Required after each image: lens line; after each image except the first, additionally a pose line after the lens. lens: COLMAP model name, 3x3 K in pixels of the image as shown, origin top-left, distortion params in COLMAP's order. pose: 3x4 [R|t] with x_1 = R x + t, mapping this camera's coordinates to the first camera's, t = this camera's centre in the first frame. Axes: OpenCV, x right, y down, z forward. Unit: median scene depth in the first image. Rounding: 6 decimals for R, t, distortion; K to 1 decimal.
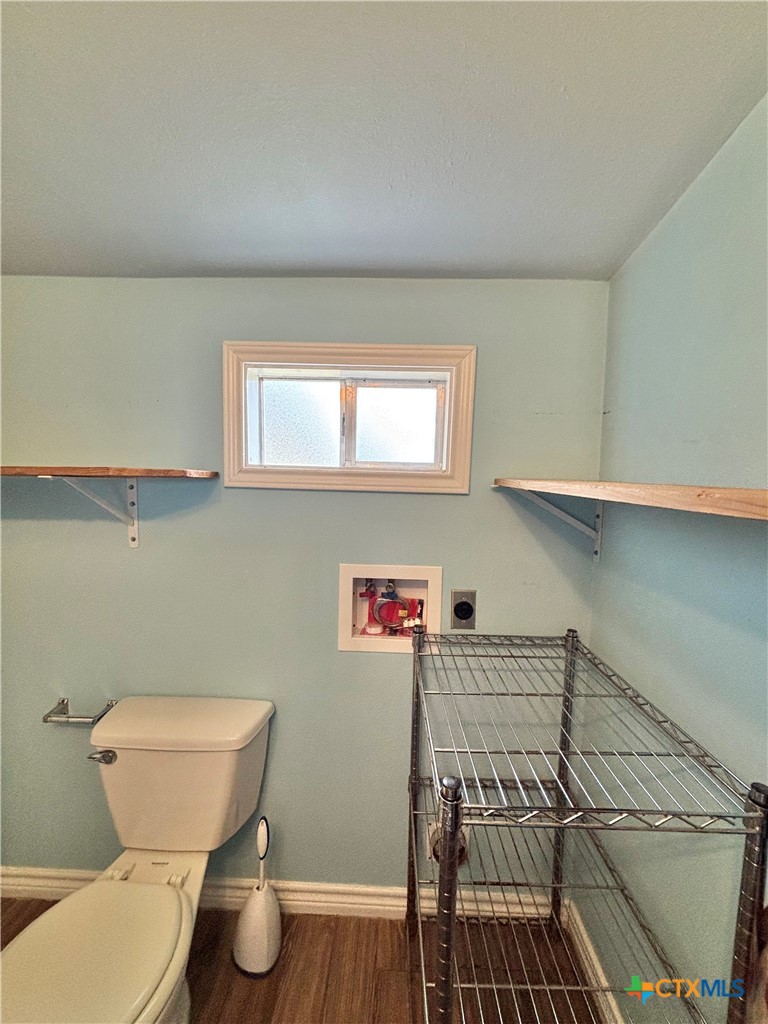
lens RADIAL K [[410.2, 0, 380.8], [0, 410.2, 510.0], [0, 0, 1]] dist [0.003381, -0.001242]
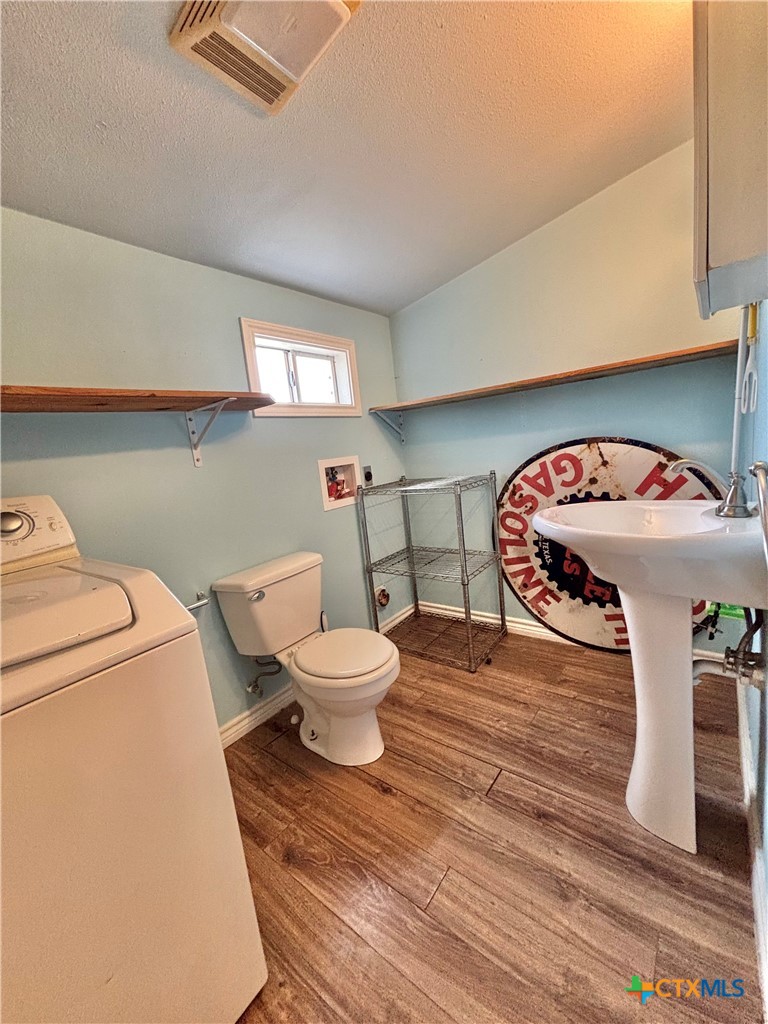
lens RADIAL K [[410.2, 0, 386.8], [0, 410.2, 507.6], [0, 0, 1]] dist [0.003381, -0.001242]
pose [[0.578945, -0.202131, 0.789915, -1.345545], [0.185780, 0.976004, 0.113587, 0.185464], [-0.793920, 0.080990, 0.602605, -0.252995]]
